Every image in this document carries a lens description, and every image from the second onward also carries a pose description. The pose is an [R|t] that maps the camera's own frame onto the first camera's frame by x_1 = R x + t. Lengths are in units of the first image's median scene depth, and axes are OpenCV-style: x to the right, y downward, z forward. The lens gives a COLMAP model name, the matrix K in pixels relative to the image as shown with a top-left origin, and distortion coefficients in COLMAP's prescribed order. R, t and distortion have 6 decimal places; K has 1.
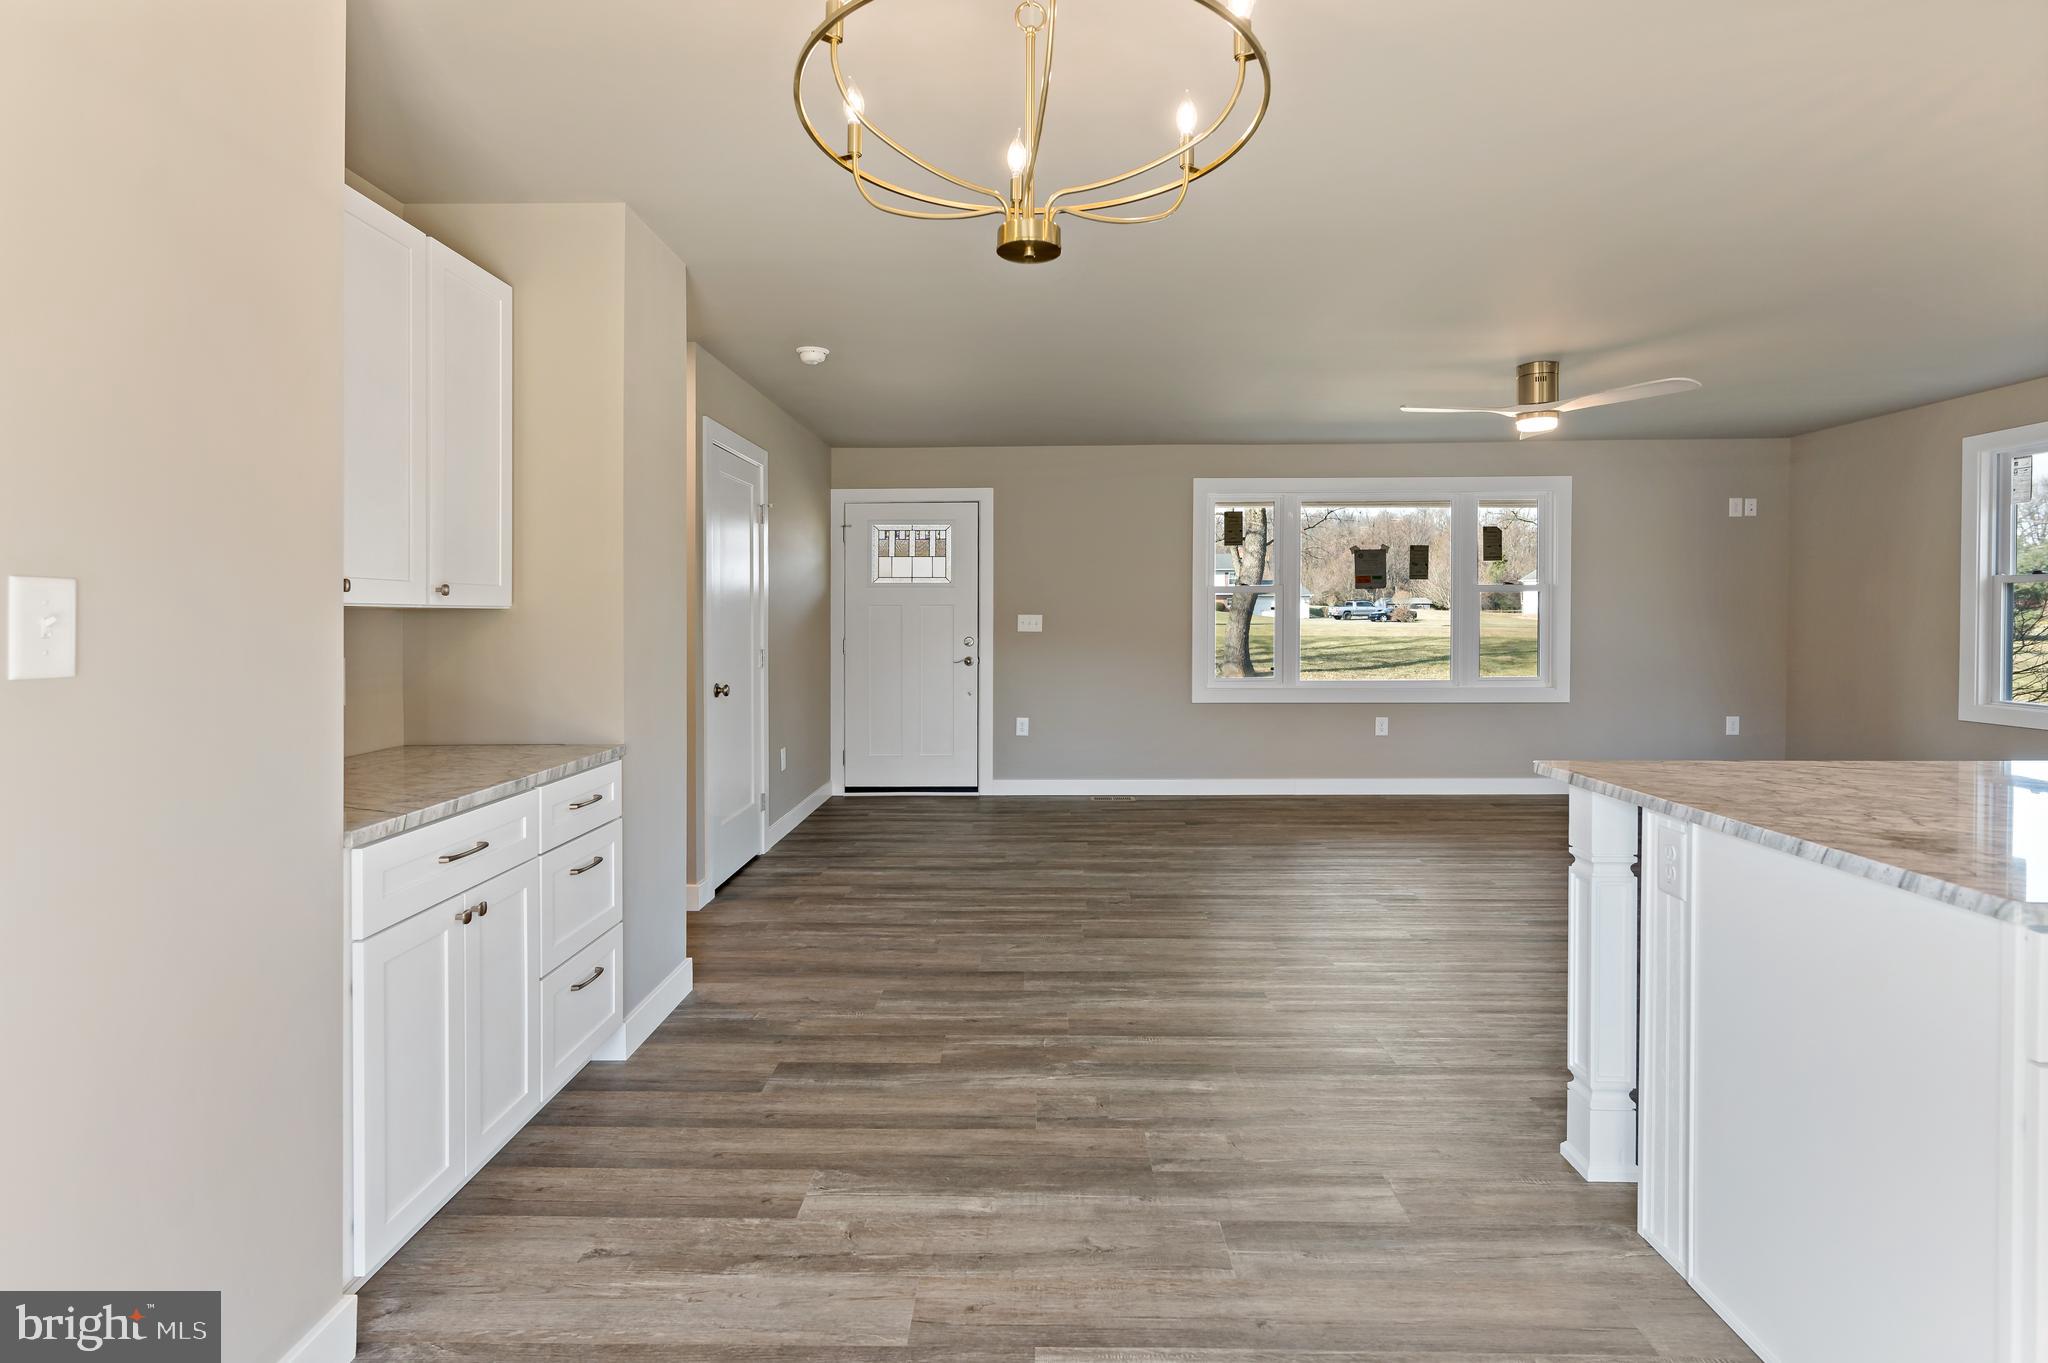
lens RADIAL K [[963.8, 0, 974.0], [0, 963.8, 613.5], [0, 0, 1]] dist [0.001750, 0.000333]
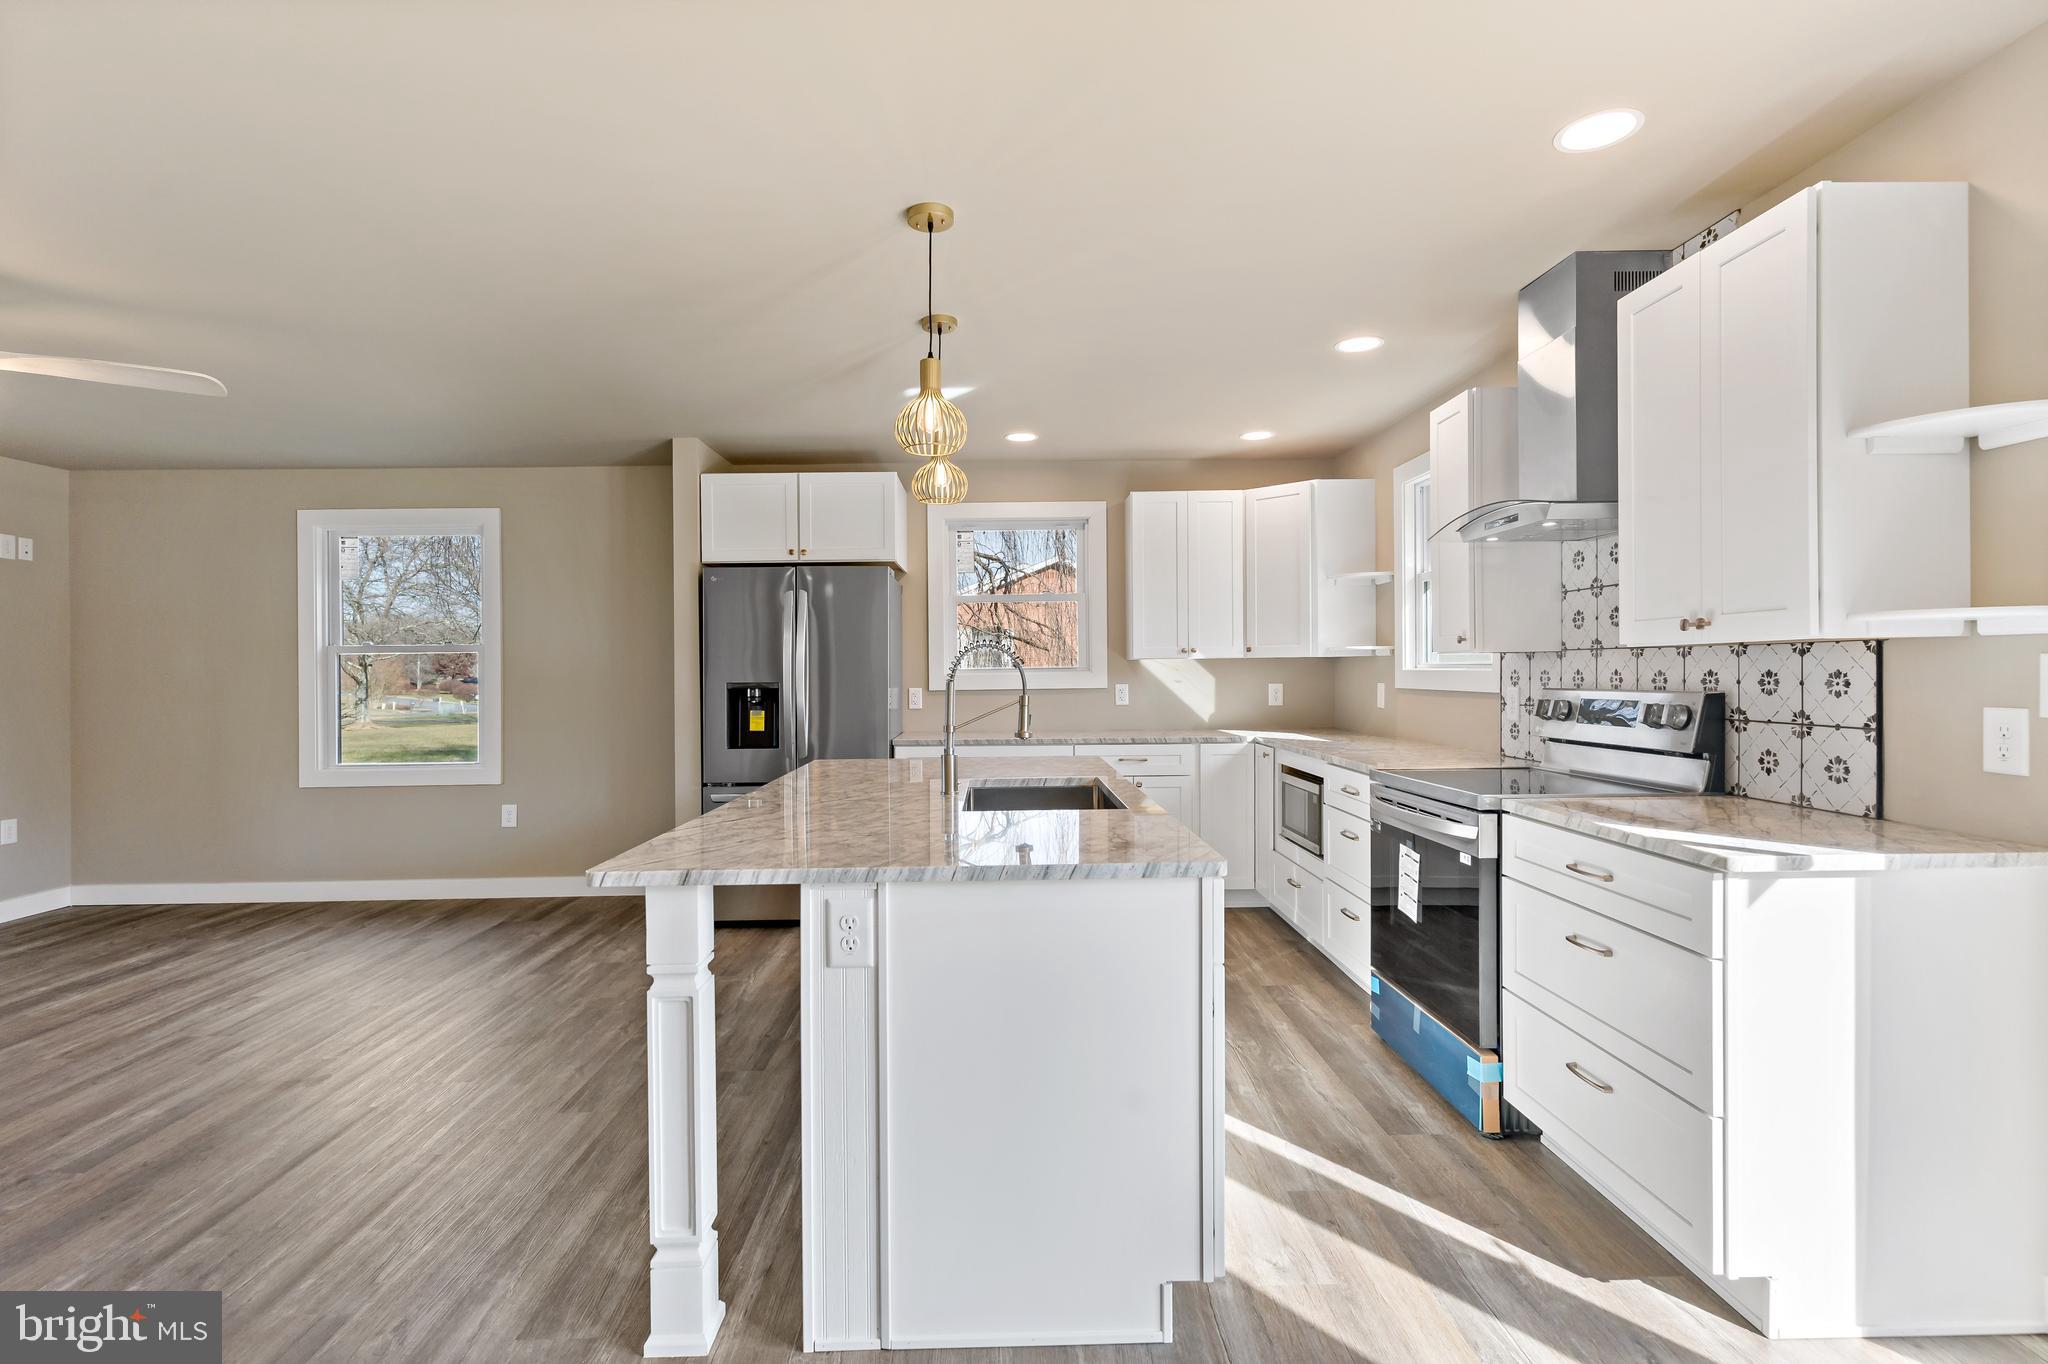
lens RADIAL K [[958.0, 0, 1024.0], [0, 958.0, 682.0], [0, 0, 1]] dist [0.002545, 0.000855]
pose [[-0.099313, -0.005822, 0.995039, -0.145500], [0.008715, 0.999939, 0.006721, 0.003099], [-0.995018, 0.009340, -0.099256, 0.562782]]
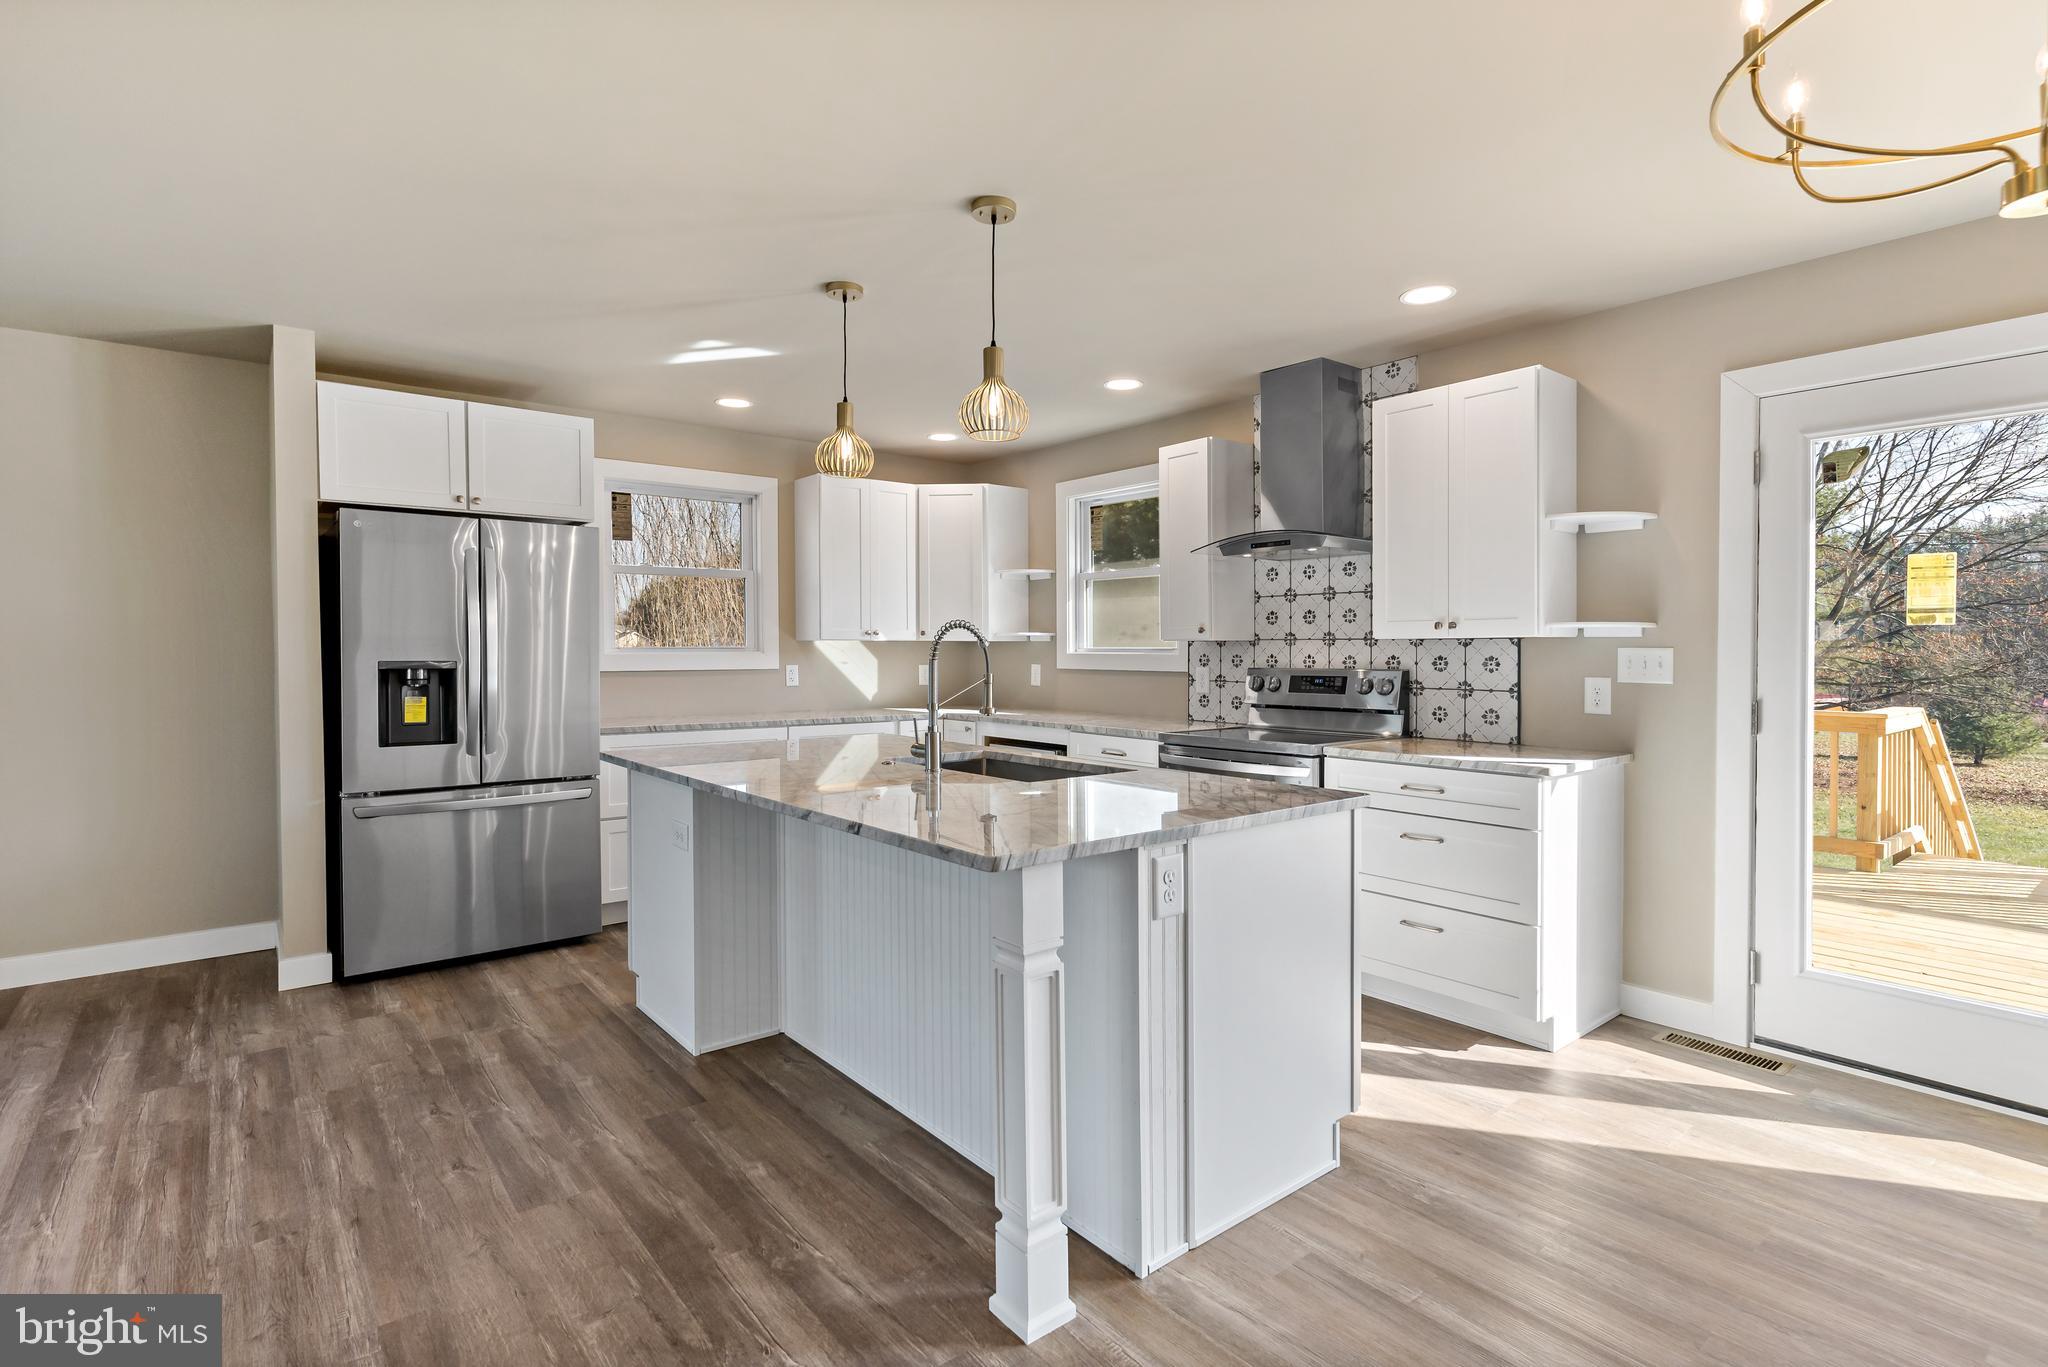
lens RADIAL K [[962.5, 0, 1007.9], [0, 962.5, 665.2], [0, 0, 1]] dist [0.001399, 0.000237]
pose [[-0.673776, -0.007265, 0.738900, 0.037192], [0.000227, 0.999950, 0.010039, 0.003706], [-0.738935, 0.006932, -0.673741, 1.120800]]
